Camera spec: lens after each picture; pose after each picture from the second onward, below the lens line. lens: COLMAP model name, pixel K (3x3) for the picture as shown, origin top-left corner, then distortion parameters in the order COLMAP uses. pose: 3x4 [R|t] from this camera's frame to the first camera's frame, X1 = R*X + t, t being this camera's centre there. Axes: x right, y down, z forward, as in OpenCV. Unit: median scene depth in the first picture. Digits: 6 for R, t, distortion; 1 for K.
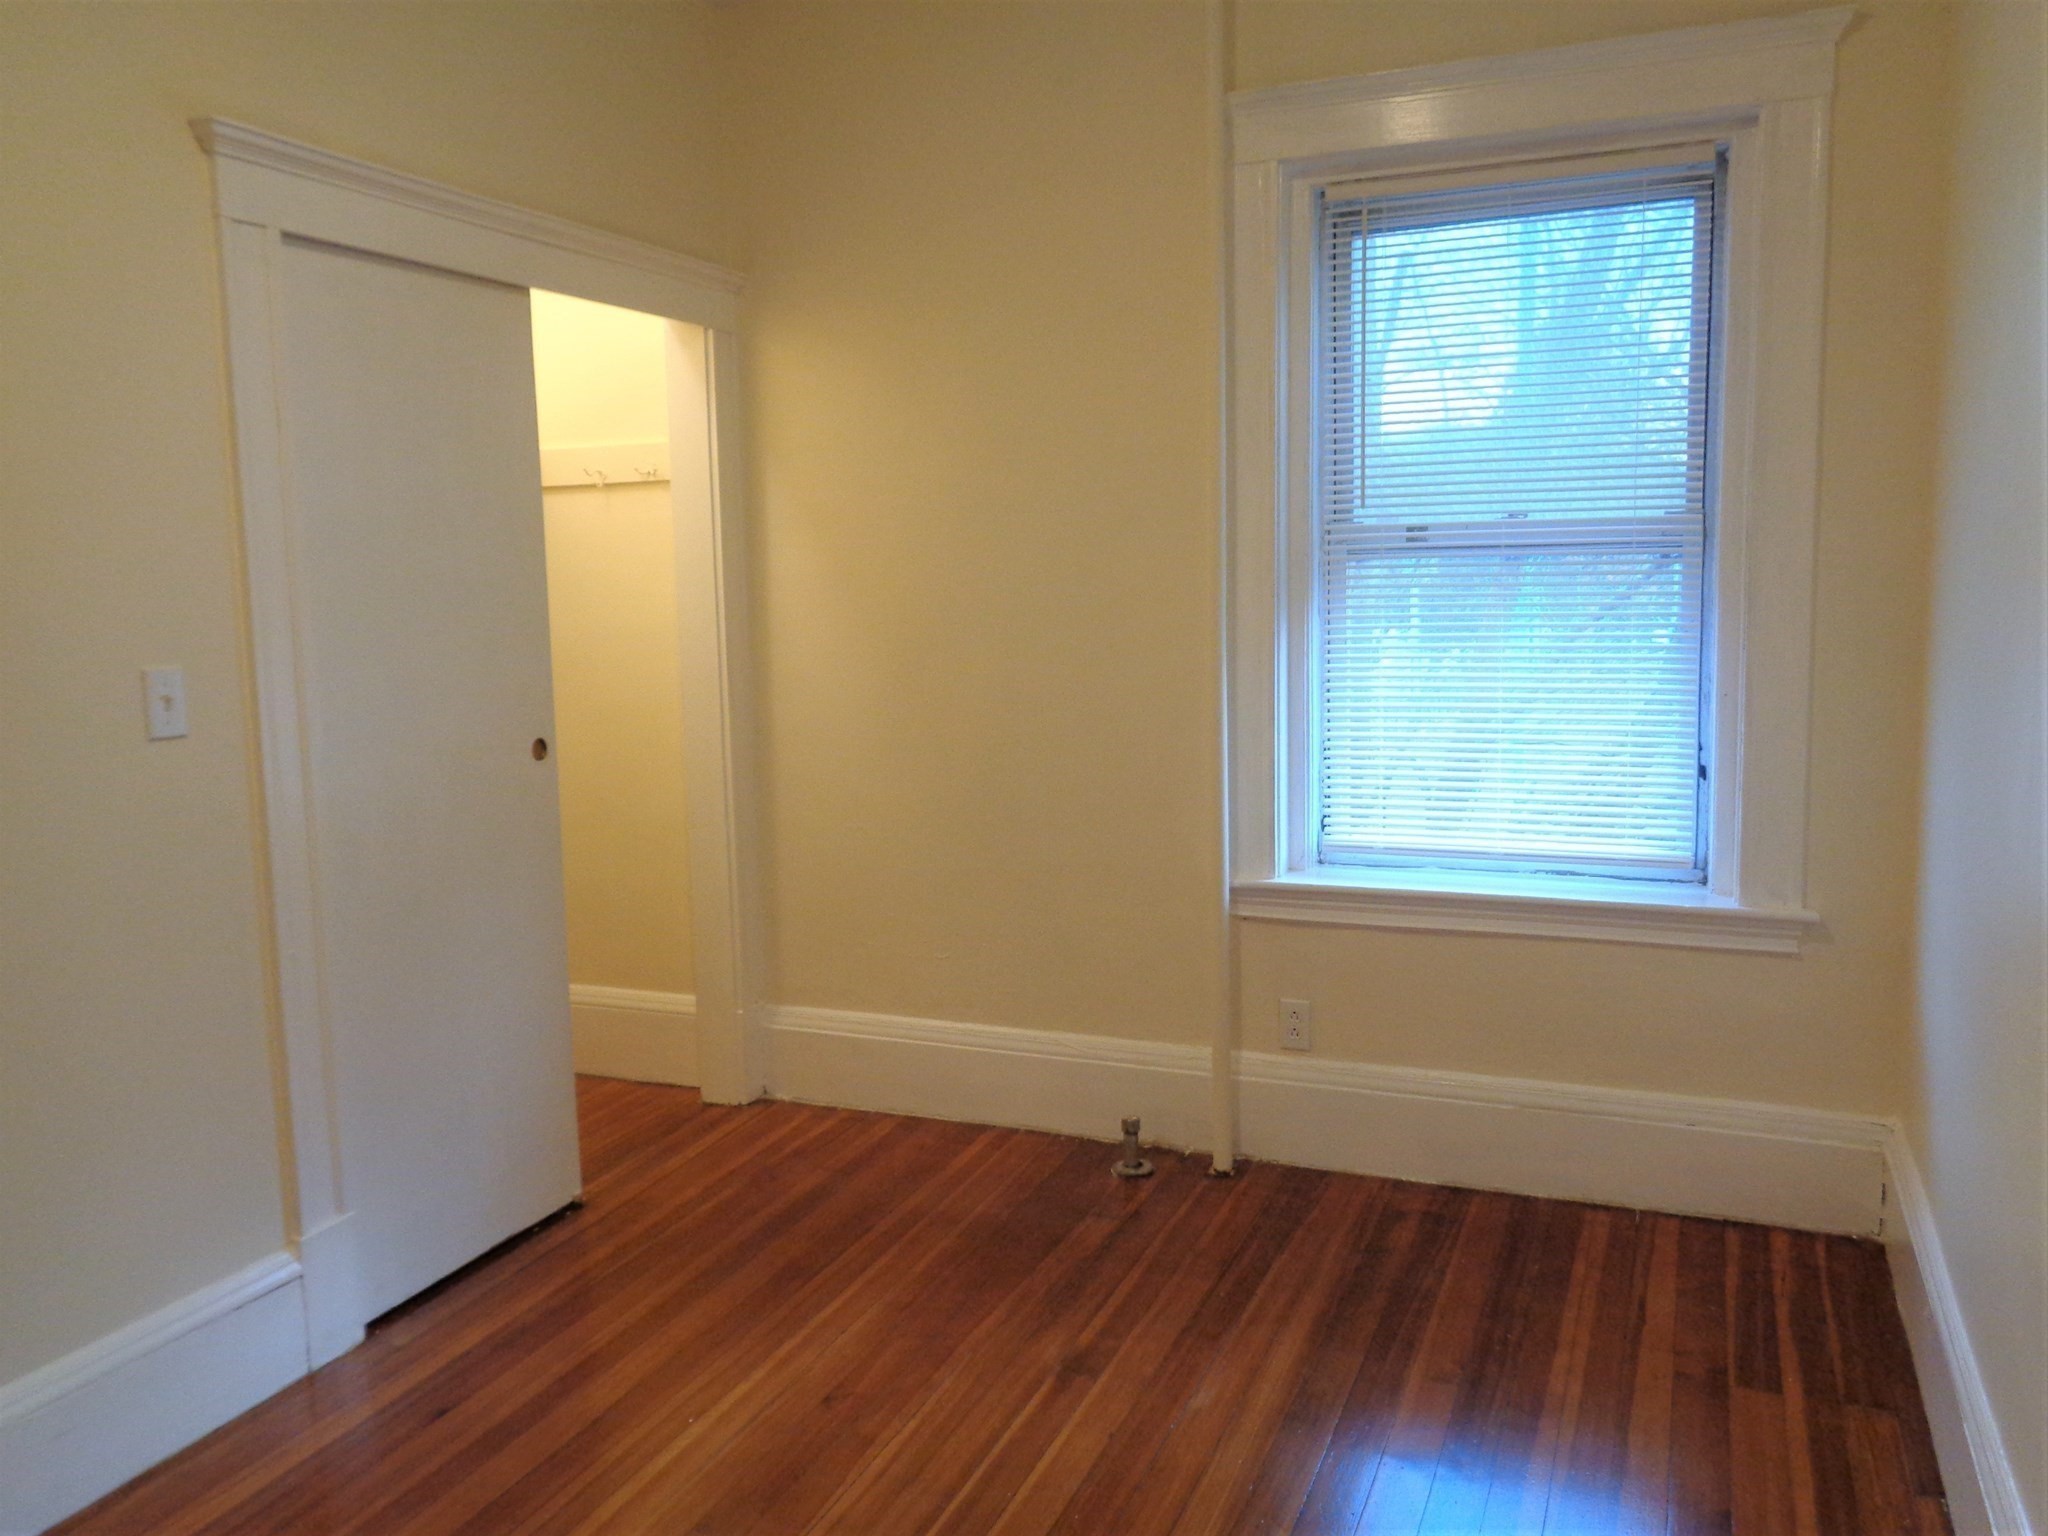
lens RADIAL K [[1576.7, 0, 1024.0], [0, 1576.7, 768.0], [0, 0, 1]] dist [0.002404, -0.001226]
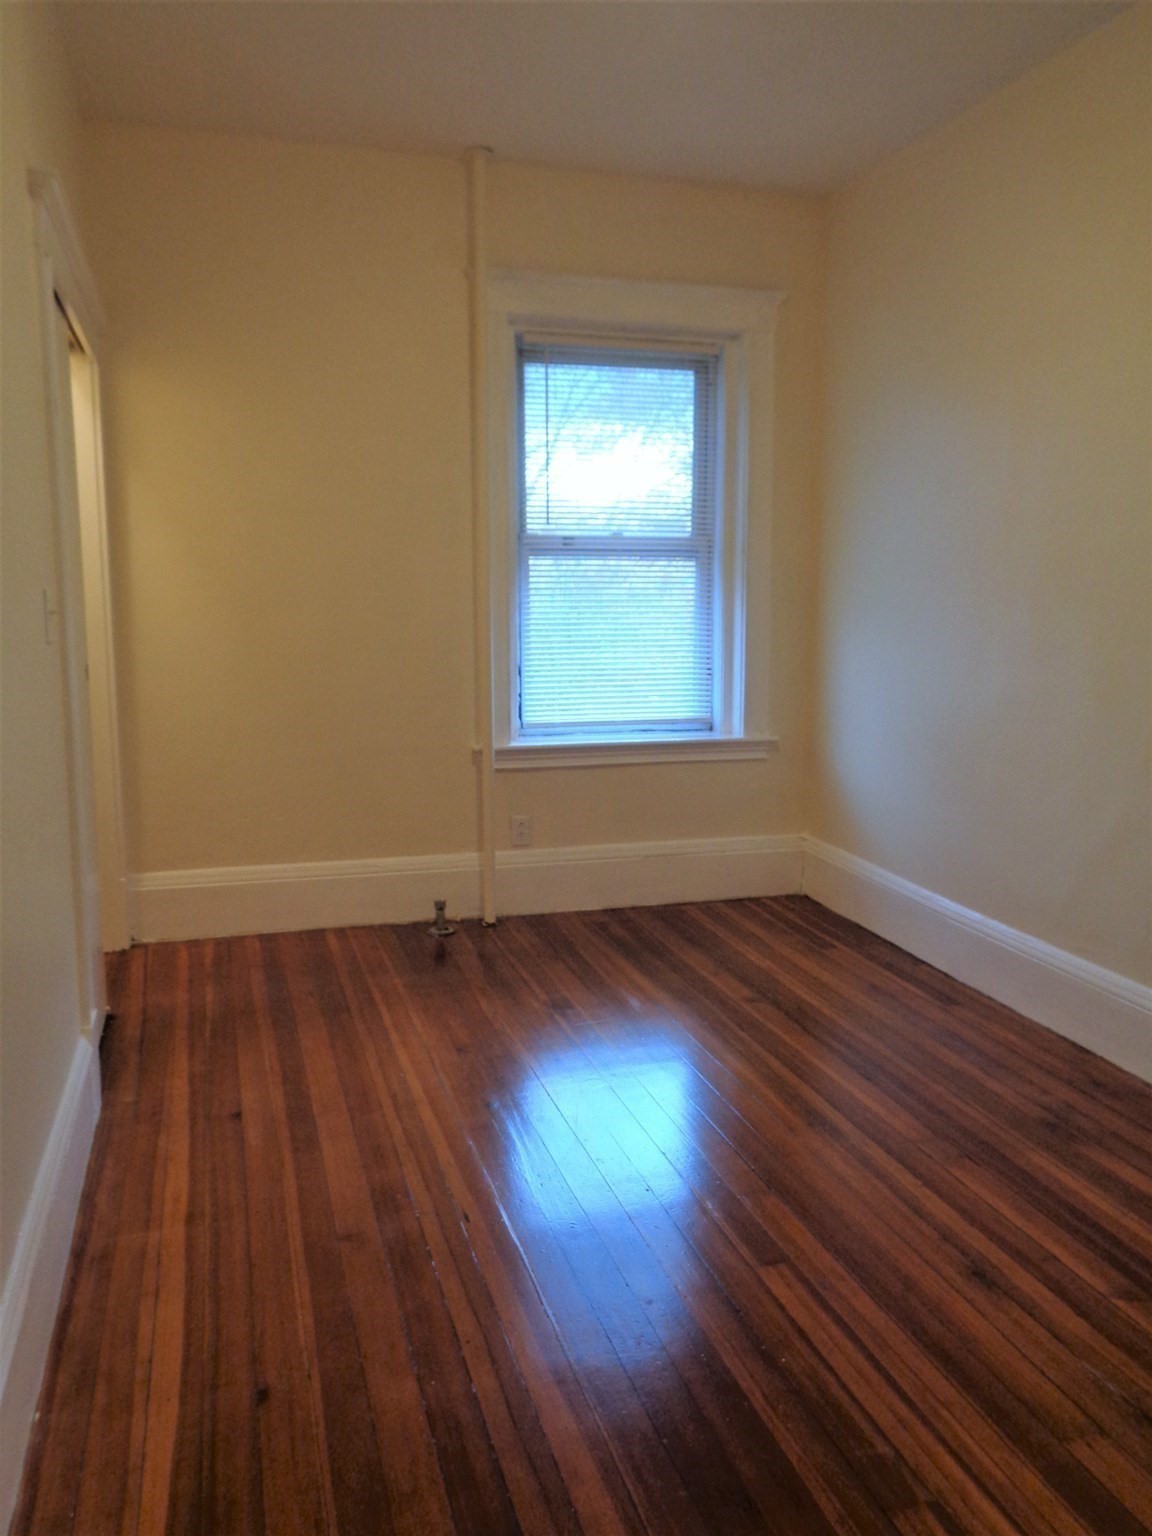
lens RADIAL K [[1227.0, 0, 576.0], [0, 1227.0, 768.0], [0, 0, 1]] dist [0.002508, 0.000174]
pose [[0.770108, -0.068487, 0.634226, -0.635049], [0.058229, 0.997616, 0.037024, 0.052927], [-0.635250, 0.008418, 0.772260, -0.050412]]
